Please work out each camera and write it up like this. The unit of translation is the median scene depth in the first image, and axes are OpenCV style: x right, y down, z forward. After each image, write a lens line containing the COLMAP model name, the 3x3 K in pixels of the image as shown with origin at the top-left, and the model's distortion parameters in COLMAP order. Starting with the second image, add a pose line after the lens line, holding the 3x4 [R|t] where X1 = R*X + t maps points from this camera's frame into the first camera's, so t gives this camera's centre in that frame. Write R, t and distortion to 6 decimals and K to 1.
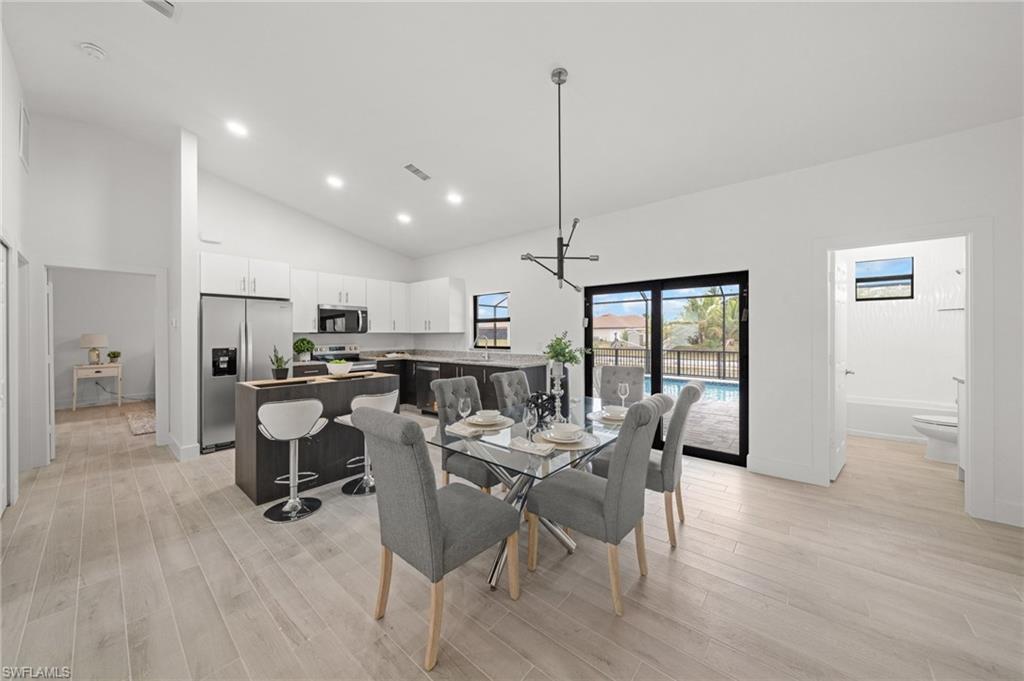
lens RADIAL K [[348.4, 0, 506.7], [0, 348.4, 335.7], [0, 0, 1]] dist [-0.001770, -0.000468]
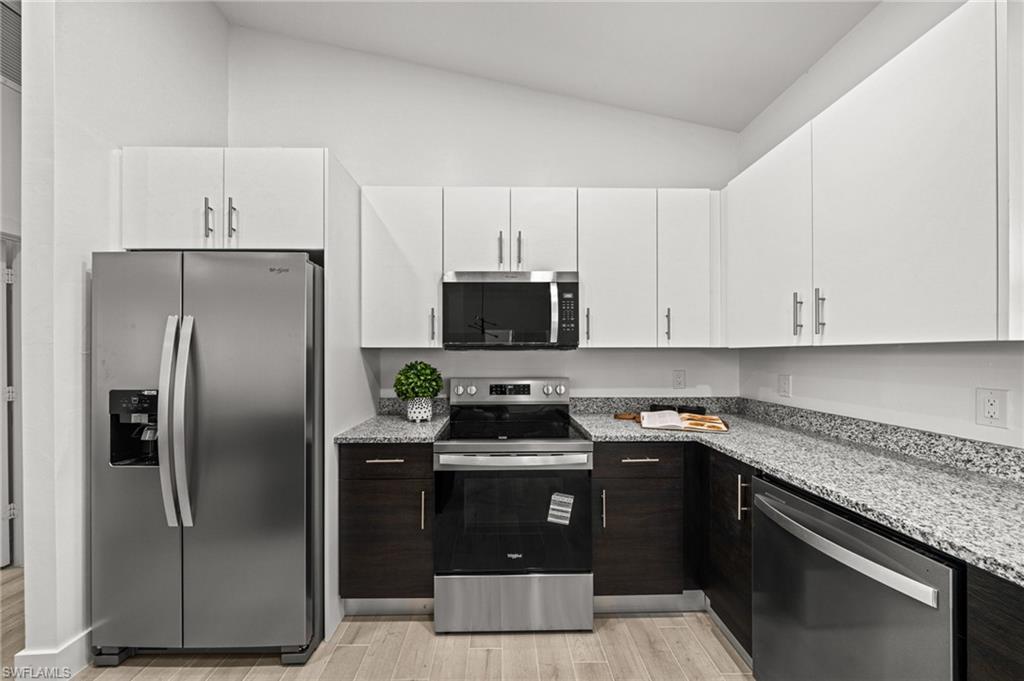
lens RADIAL K [[348.4, 0, 509.0], [0, 348.4, 354.4], [0, 0, 1]] dist [-0.001770, -0.000468]
pose [[0.656806, 0.002935, -0.754054, -0.197278], [-0.003160, 0.999994, 0.001140, -0.002561], [0.754053, 0.001635, 0.656812, 0.752313]]
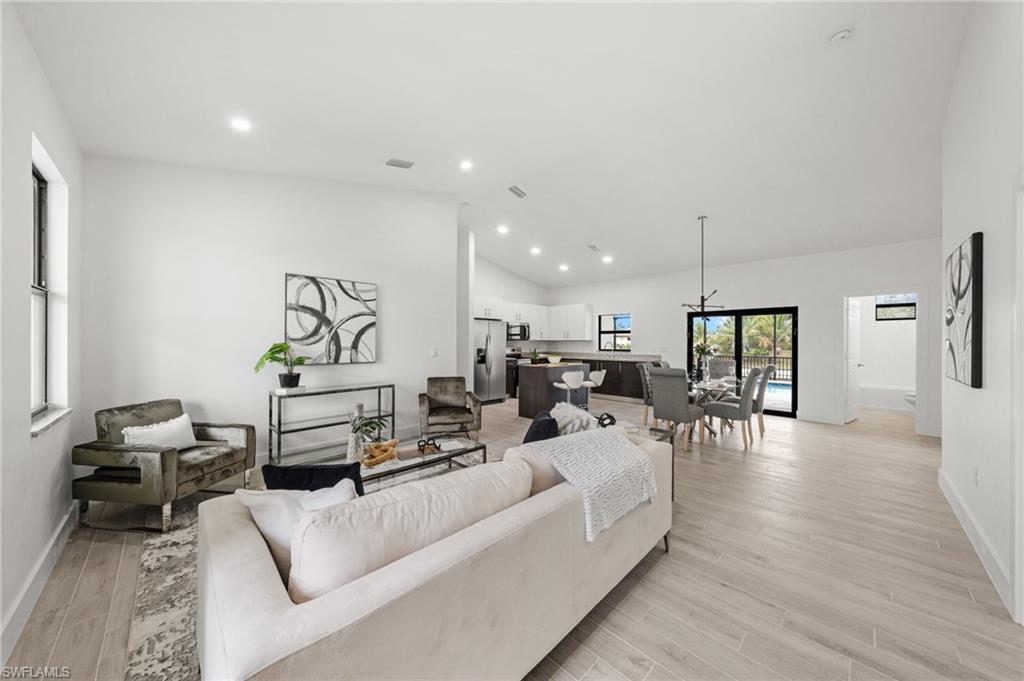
lens RADIAL K [[348.4, 0, 507.9], [0, 348.4, 341.0], [0, 0, 1]] dist [-0.001770, -0.000468]
pose [[0.996679, 0.006529, -0.081173, -0.381751], [-0.006905, 0.999967, -0.004352, 0.002667], [0.081142, 0.004898, 0.996691, -0.534242]]
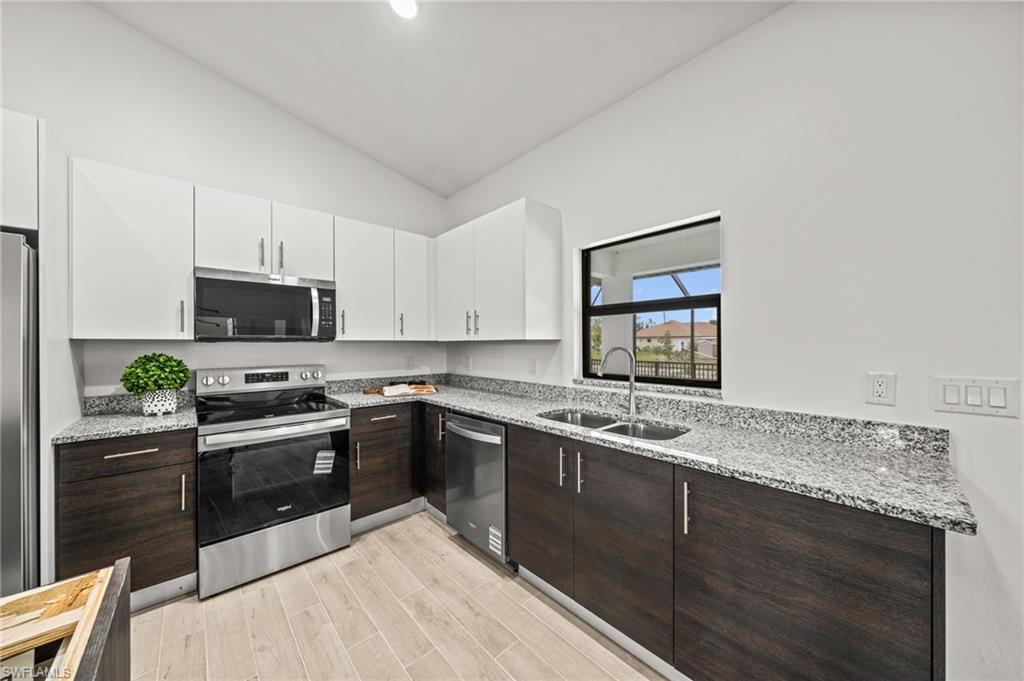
lens RADIAL K [[348.4, 0, 503.5], [0, 348.4, 344.2], [0, 0, 1]] dist [-0.001770, -0.000468]
pose [[0.989387, -0.000860, -0.145302, -0.135497], [0.000450, 0.999996, -0.002855, -0.002668], [0.145304, 0.002759, 0.989383, 0.622059]]
